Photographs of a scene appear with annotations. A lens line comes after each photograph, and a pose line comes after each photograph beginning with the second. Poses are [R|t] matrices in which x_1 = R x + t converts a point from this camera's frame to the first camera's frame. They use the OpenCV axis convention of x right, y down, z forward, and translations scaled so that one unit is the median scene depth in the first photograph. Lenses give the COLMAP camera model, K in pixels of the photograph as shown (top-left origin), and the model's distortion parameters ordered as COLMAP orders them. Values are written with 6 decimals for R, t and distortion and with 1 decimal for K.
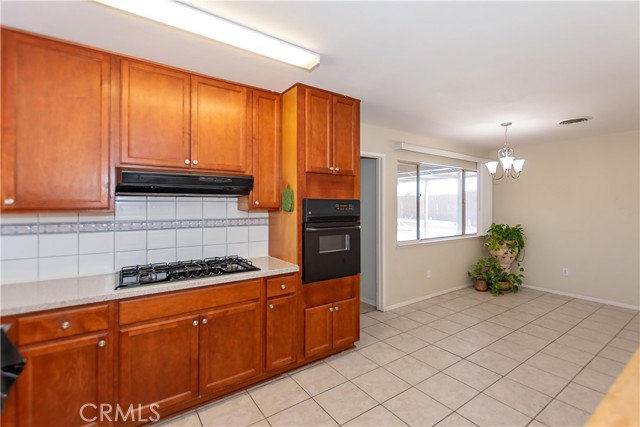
lens RADIAL K [[293.8, 0, 334.5], [0, 293.8, 203.6], [0, 0, 1]] dist [0.009513, -0.004668]
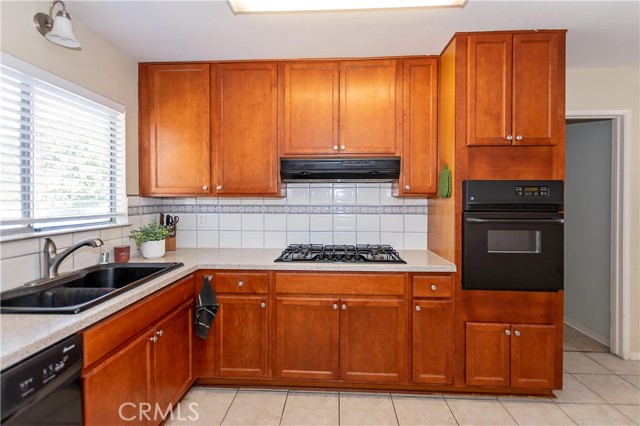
lens RADIAL K [[293.8, 0, 321.2], [0, 293.8, 200.9], [0, 0, 1]] dist [0.009513, -0.004668]
pose [[0.775444, 0.004452, -0.631401, 0.094506], [0.002806, 0.999941, 0.010496, 0.028333], [0.631411, -0.009911, 0.775385, 0.155622]]
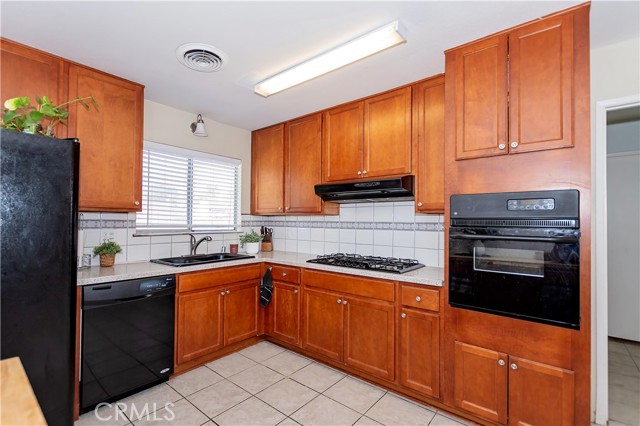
lens RADIAL K [[293.8, 0, 303.3], [0, 293.8, 215.1], [0, 0, 1]] dist [0.009513, -0.004668]
pose [[0.226484, -0.018635, -0.973837, 0.561181], [-0.003969, 0.999791, -0.020054, 0.051824], [0.974007, 0.008408, 0.226363, 0.443728]]
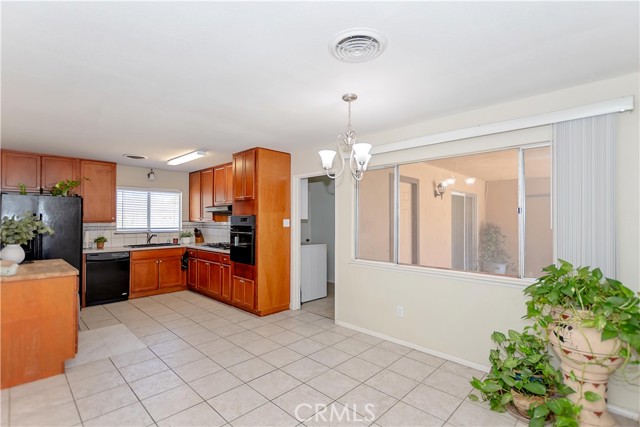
lens RADIAL K [[292.7, 0, 320.4], [0, 292.7, 216.2], [0, 0, 1]] dist [-0.003140, -0.000851]
pose [[0.183037, -0.014231, -0.983003, 1.783516], [0.006427, 0.999891, -0.013279, 0.016638], [0.983085, -0.003887, 0.183109, 1.186868]]
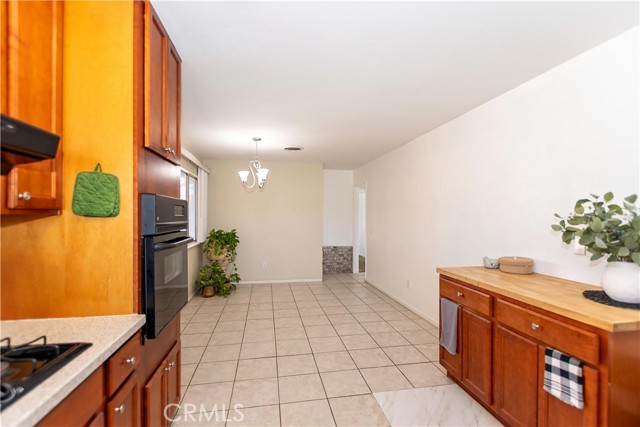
lens RADIAL K [[292.7, 0, 313.6], [0, 292.7, 215.9], [0, 0, 1]] dist [-0.003140, -0.000851]
pose [[0.440083, -0.001474, 0.897956, -0.465349], [-0.008440, 0.999948, 0.005777, 0.020383], [-0.897917, -0.010121, 0.440048, 0.460596]]
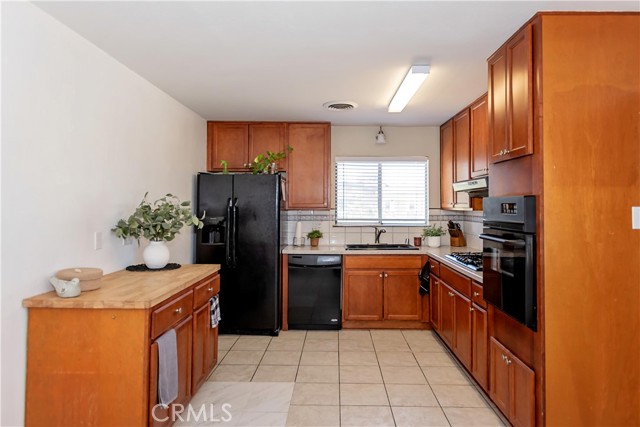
lens RADIAL K [[398.4, 0, 337.3], [0, 398.4, 192.8], [0, 0, 1]] dist [0.011011, 0.003971]
pose [[-0.581323, -0.028822, -0.813162, 1.017773], [0.001237, 0.999340, -0.036305, 0.011441], [0.813672, -0.022111, -0.580904, 1.281600]]
